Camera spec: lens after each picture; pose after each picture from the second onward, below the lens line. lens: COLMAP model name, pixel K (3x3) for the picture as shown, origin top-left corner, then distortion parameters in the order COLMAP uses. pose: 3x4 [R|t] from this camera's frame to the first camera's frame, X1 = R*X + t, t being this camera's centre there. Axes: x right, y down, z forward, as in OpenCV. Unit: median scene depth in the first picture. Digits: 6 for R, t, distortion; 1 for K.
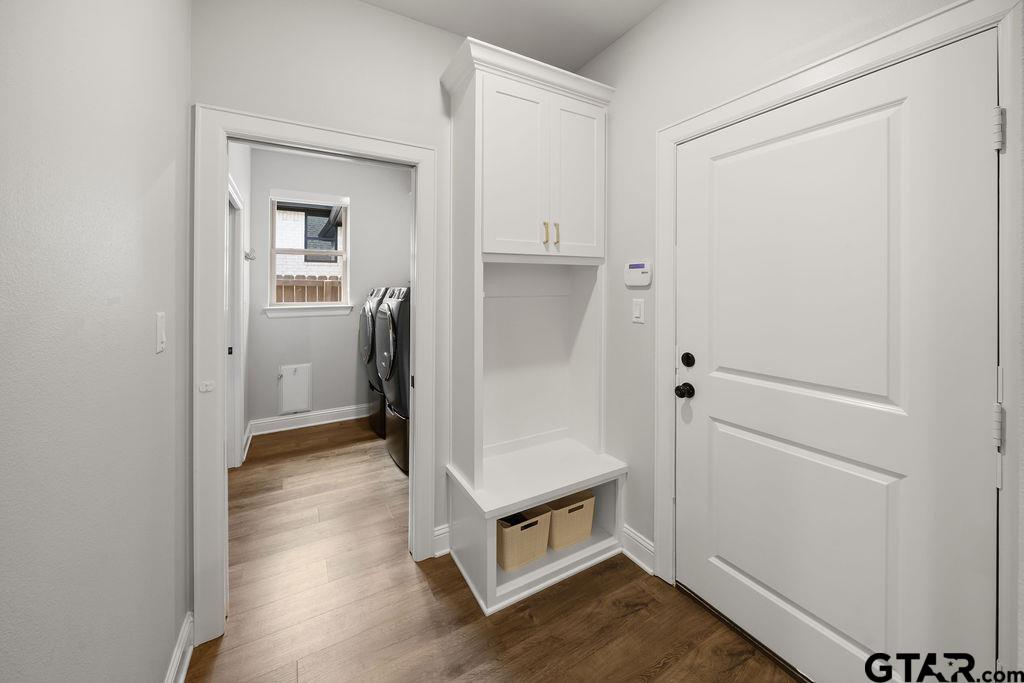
lens RADIAL K [[372.6, 0, 499.3], [0, 372.6, 283.5], [0, 0, 1]] dist [-0.000126, 0.000069]
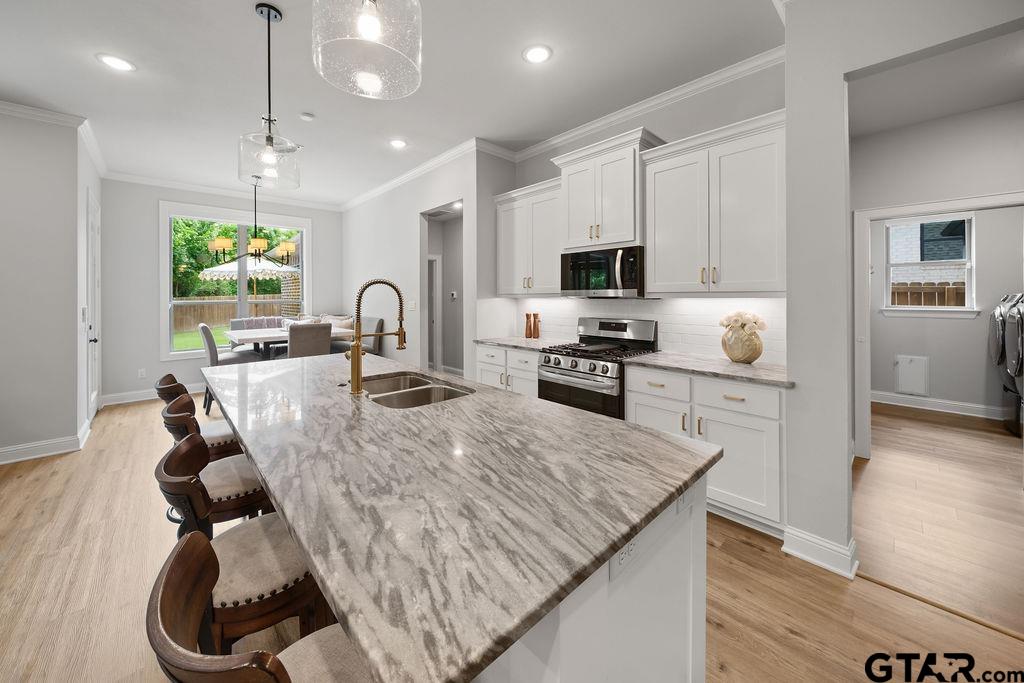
lens RADIAL K [[377.7, 0, 511.3], [0, 377.7, 295.5], [0, 0, 1]] dist [-0.000654, -0.000110]
pose [[0.257570, 0.002686, -0.966256, 0.457483], [0.013680, 0.999886, 0.006426, -0.011984], [0.966163, -0.014874, 0.257504, -0.859342]]
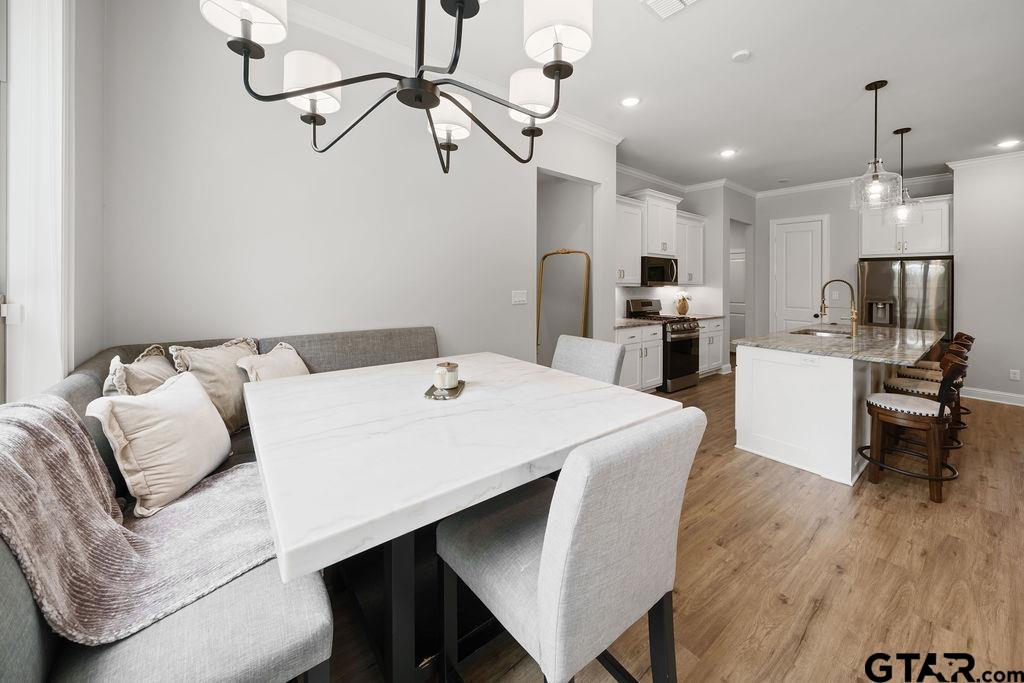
lens RADIAL K [[376.6, 0, 506.2], [0, 376.6, 277.8], [0, 0, 1]] dist [-0.010358, 0.000077]
pose [[0.987405, 0.018591, 0.157116, -1.817818], [-0.018111, 0.999826, -0.004491, -0.014751], [-0.157172, 0.001589, 0.987570, -2.135824]]
